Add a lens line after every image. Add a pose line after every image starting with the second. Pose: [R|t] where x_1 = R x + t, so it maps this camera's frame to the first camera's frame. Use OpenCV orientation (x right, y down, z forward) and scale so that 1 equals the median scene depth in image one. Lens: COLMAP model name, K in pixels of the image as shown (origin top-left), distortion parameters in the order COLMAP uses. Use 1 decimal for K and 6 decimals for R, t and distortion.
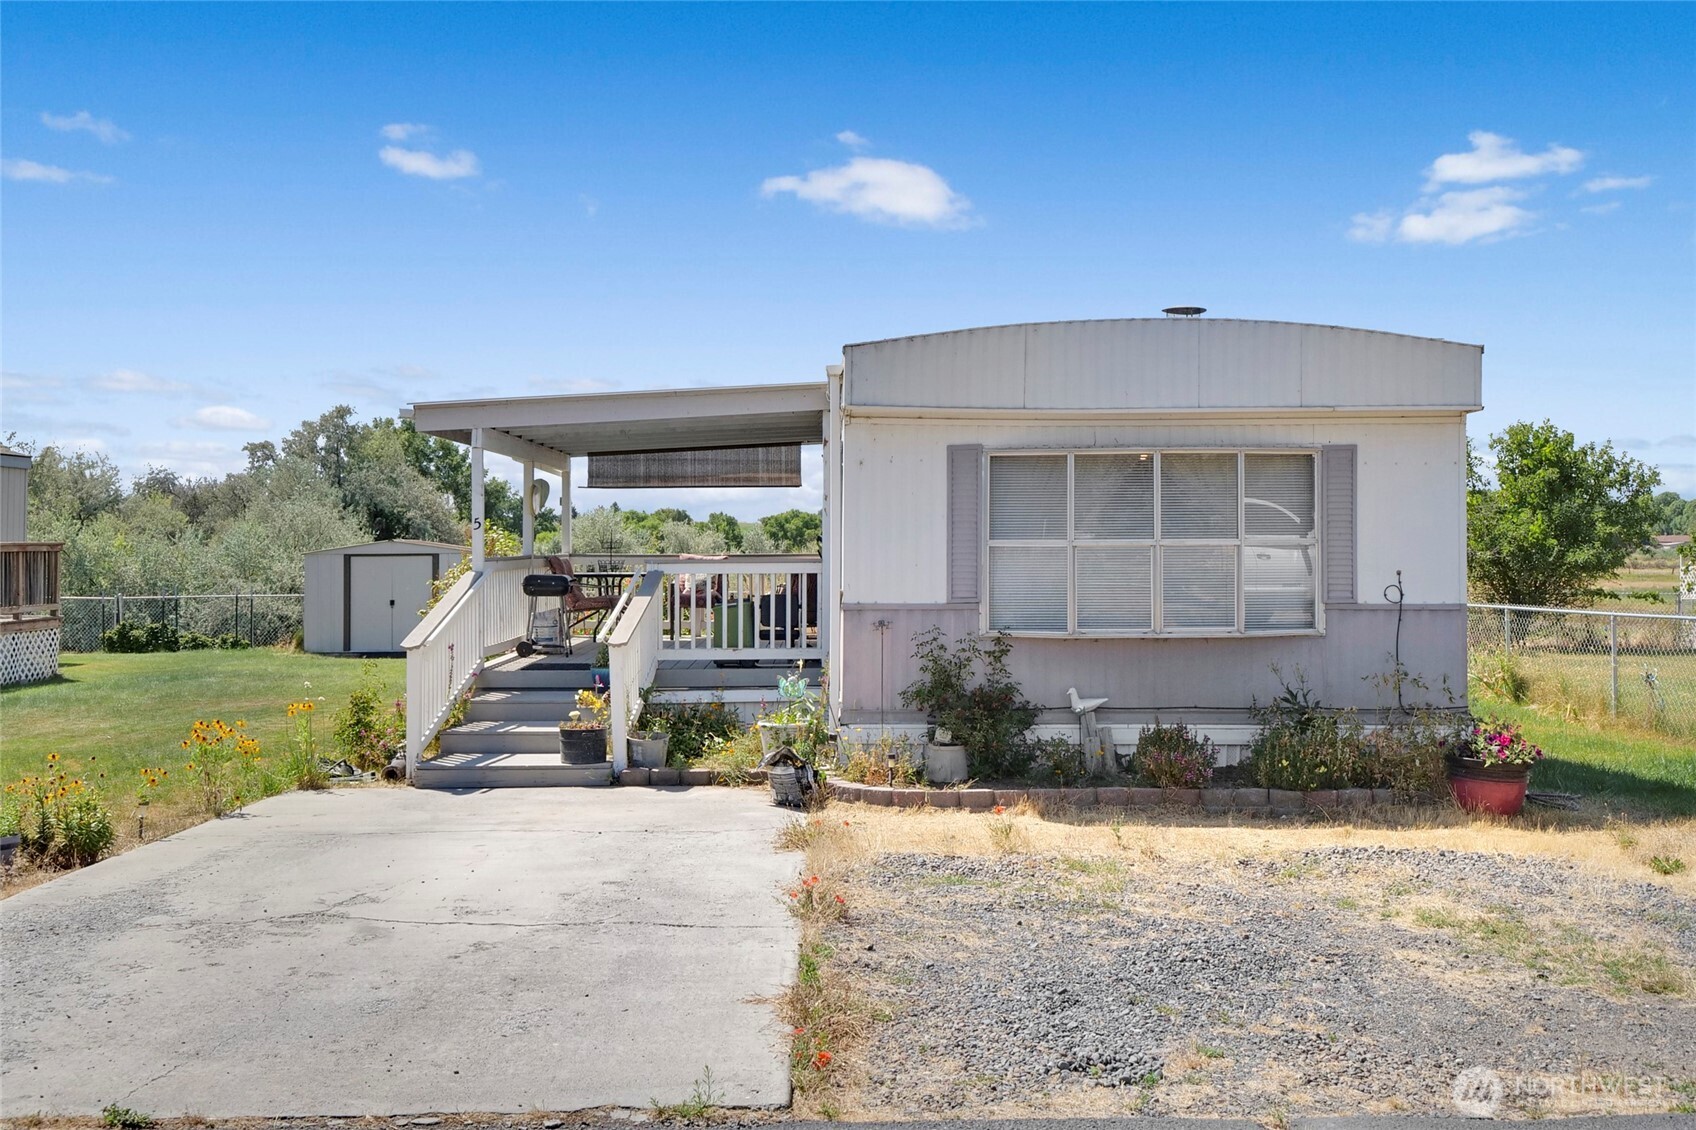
lens RADIAL K [[1746.8, 0, 852.8], [0, 1746.8, 518.6], [0, 0, 1]] dist [0.044212, -0.015935]
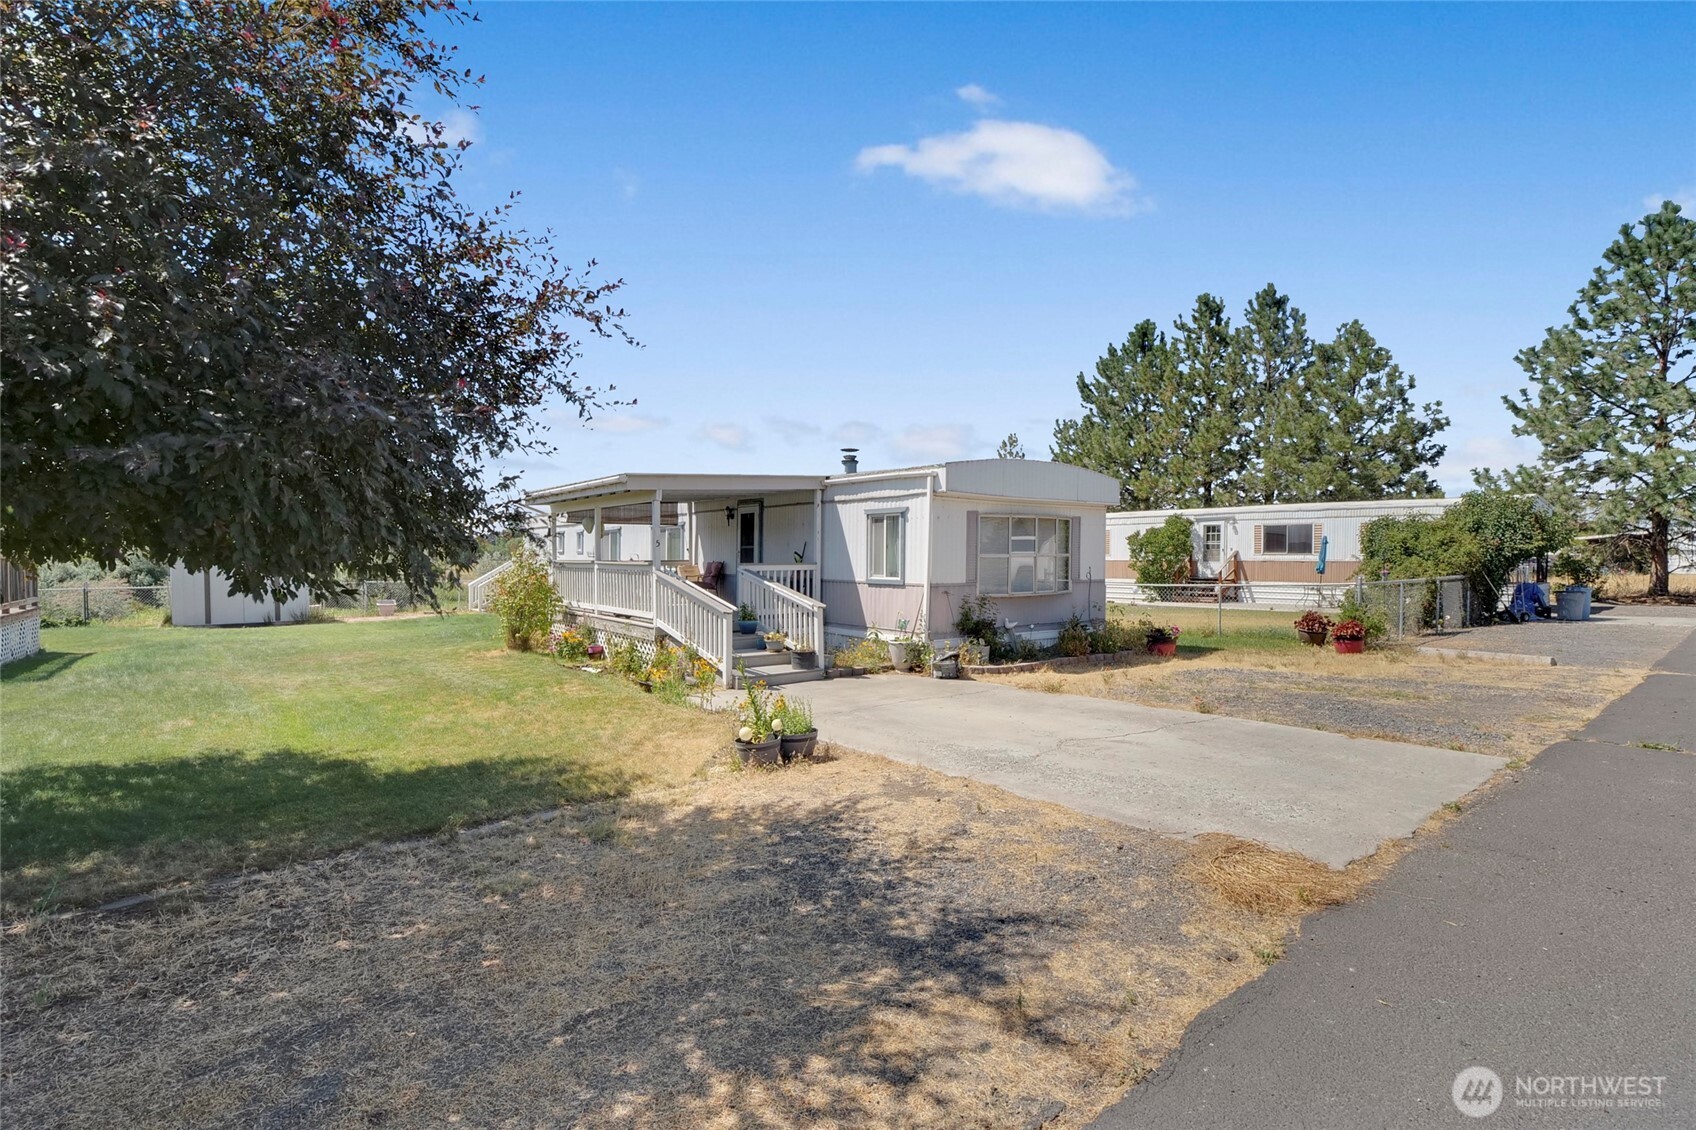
lens RADIAL K [[820.9, 0, 848.0], [0, 820.9, 565.0], [0, 0, 1]] dist [-0.011887, -0.000044]
pose [[0.796554, -0.004080, 0.604553, -0.702861], [-0.012169, 0.999666, 0.022781, 0.004630], [-0.604444, -0.025503, 0.796239, 0.271443]]
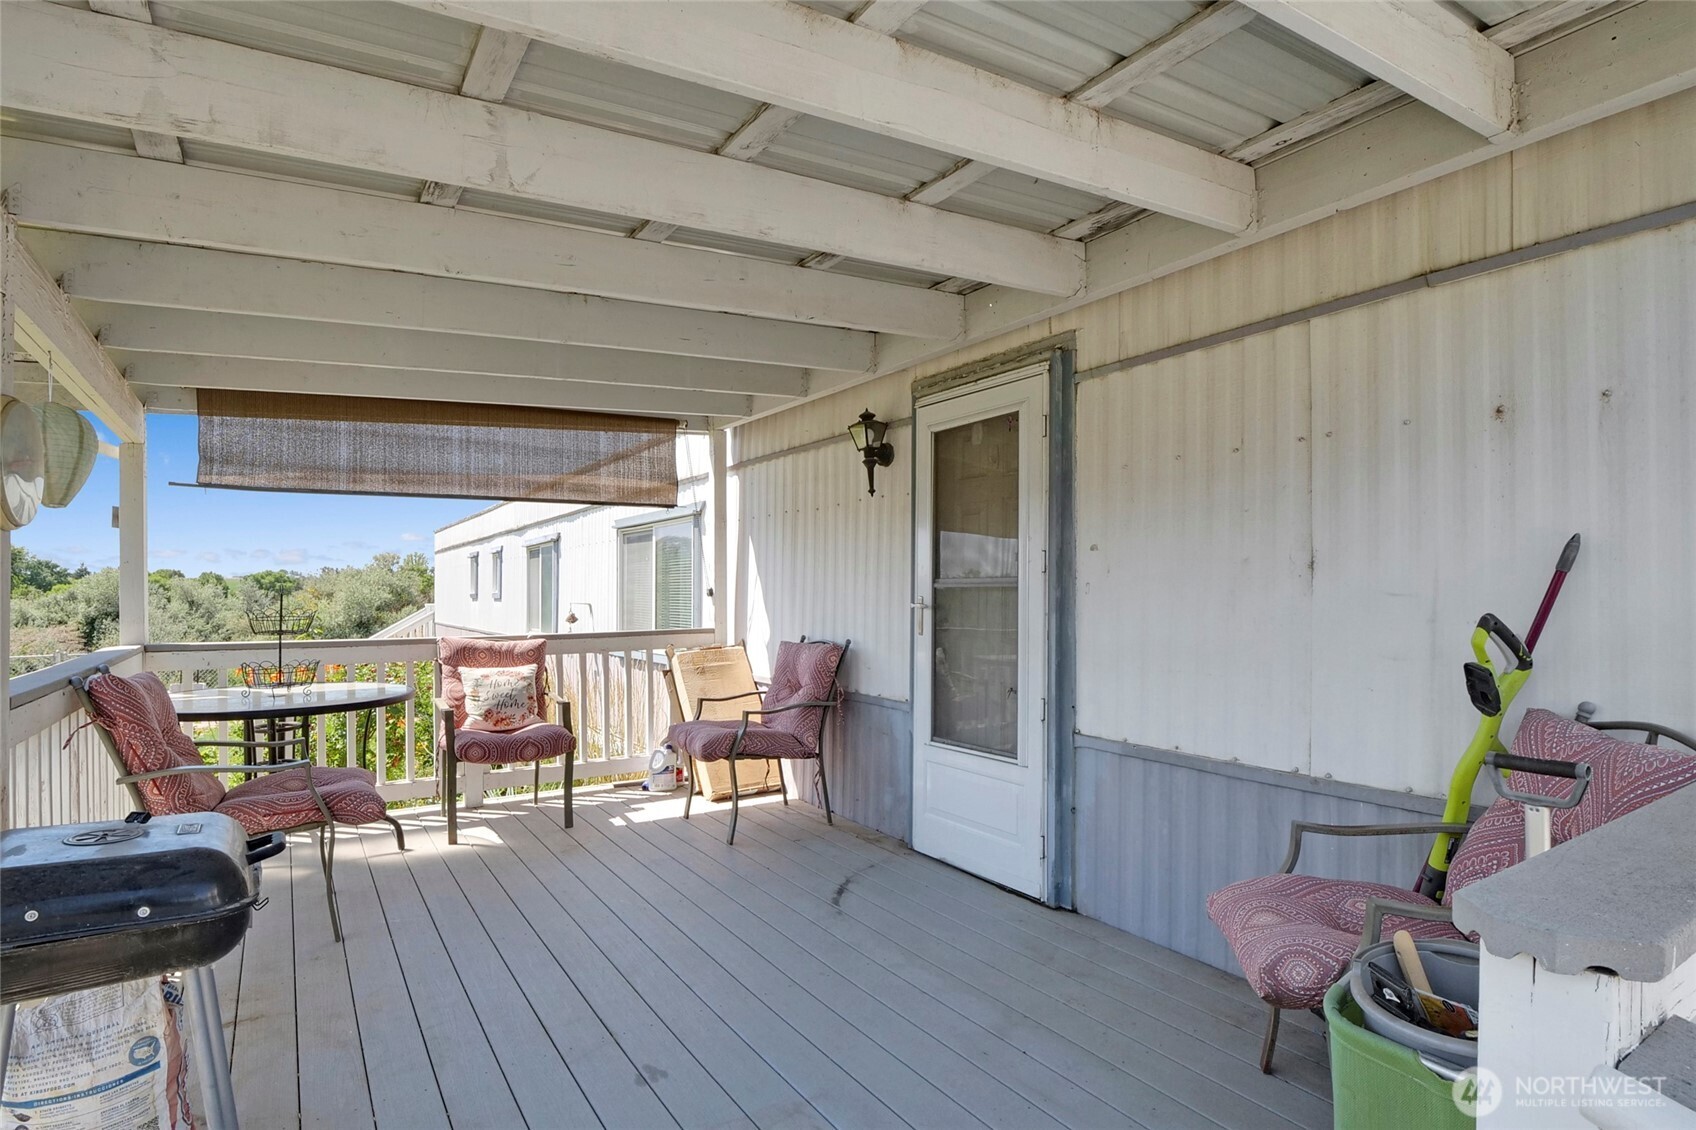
lens RADIAL K [[820.9, 0, 848.0], [0, 820.9, 565.0], [0, 0, 1]] dist [-0.011887, -0.000044]
pose [[0.831675, 0.011524, 0.555144, -0.212198], [-0.002585, 0.999854, -0.016883, 0.006861], [-0.555257, 0.012606, 0.831583, 1.237074]]
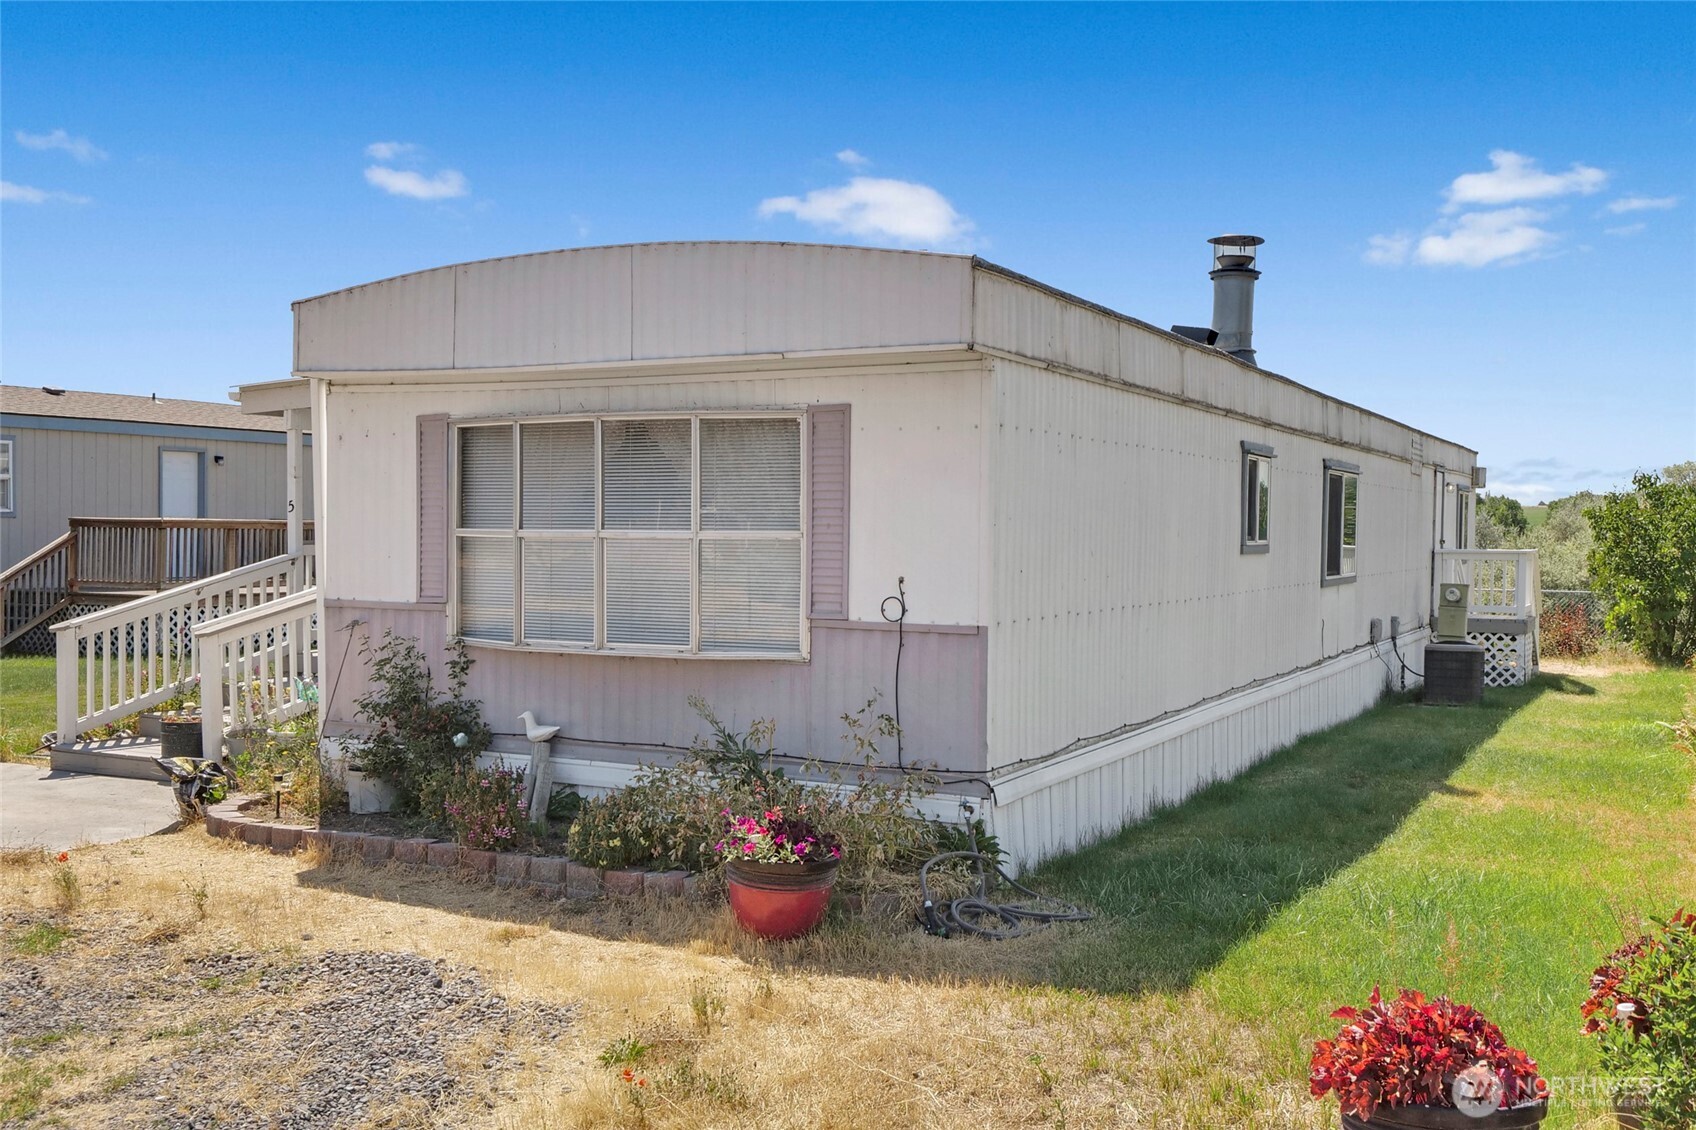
lens RADIAL K [[1649.7, 0, 848.0], [0, 1649.7, 565.0], [0, 0, 1]] dist [0.069985, -0.169117]
pose [[0.881508, 0.021290, -0.471689, 0.628080], [-0.003259, 0.999233, 0.039010, -0.001853], [0.472158, -0.032851, 0.880902, 0.399029]]
